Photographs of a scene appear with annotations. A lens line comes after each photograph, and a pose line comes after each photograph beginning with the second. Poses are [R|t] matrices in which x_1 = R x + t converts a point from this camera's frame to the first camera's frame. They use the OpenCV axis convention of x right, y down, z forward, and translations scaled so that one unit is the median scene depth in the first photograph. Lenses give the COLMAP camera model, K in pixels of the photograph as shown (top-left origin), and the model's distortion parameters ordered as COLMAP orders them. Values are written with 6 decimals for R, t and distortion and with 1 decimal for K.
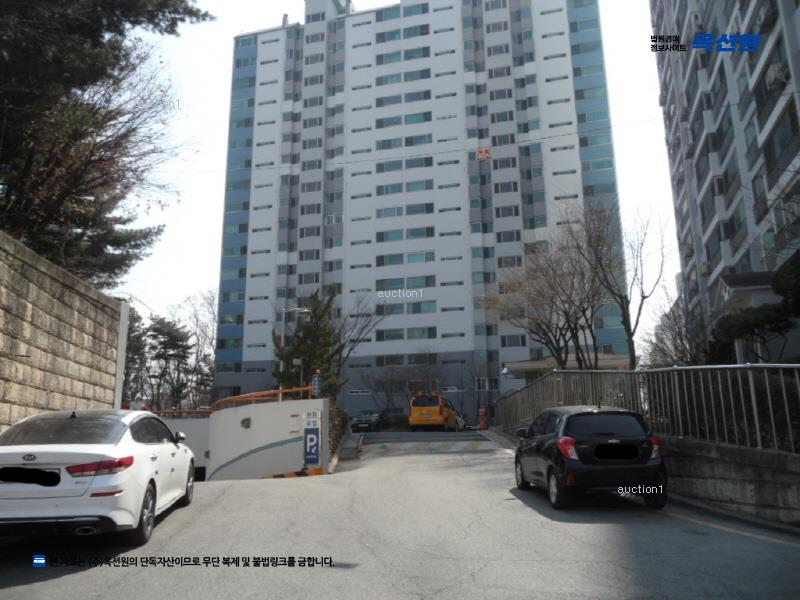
lens RADIAL K [[641.6, 0, 400.0], [0, 641.6, 300.0], [0, 0, 1]] dist [-0.004099, -0.002088]
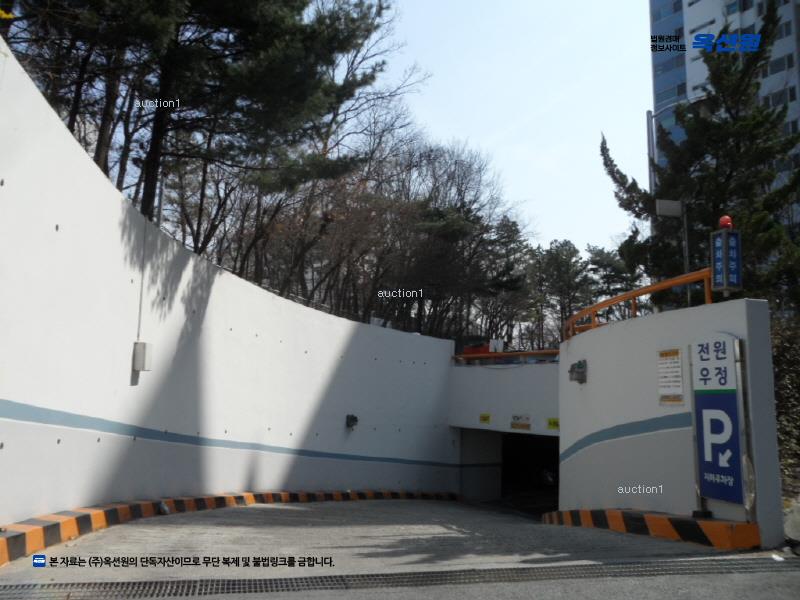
lens RADIAL K [[641.6, 0, 400.0], [0, 641.6, 300.0], [0, 0, 1]] dist [-0.004099, -0.002088]
pose [[0.753835, -0.073033, -0.652992, -0.041220], [0.130092, 0.990720, 0.039376, 0.117071], [0.644056, -0.114632, 0.756341, 0.635270]]
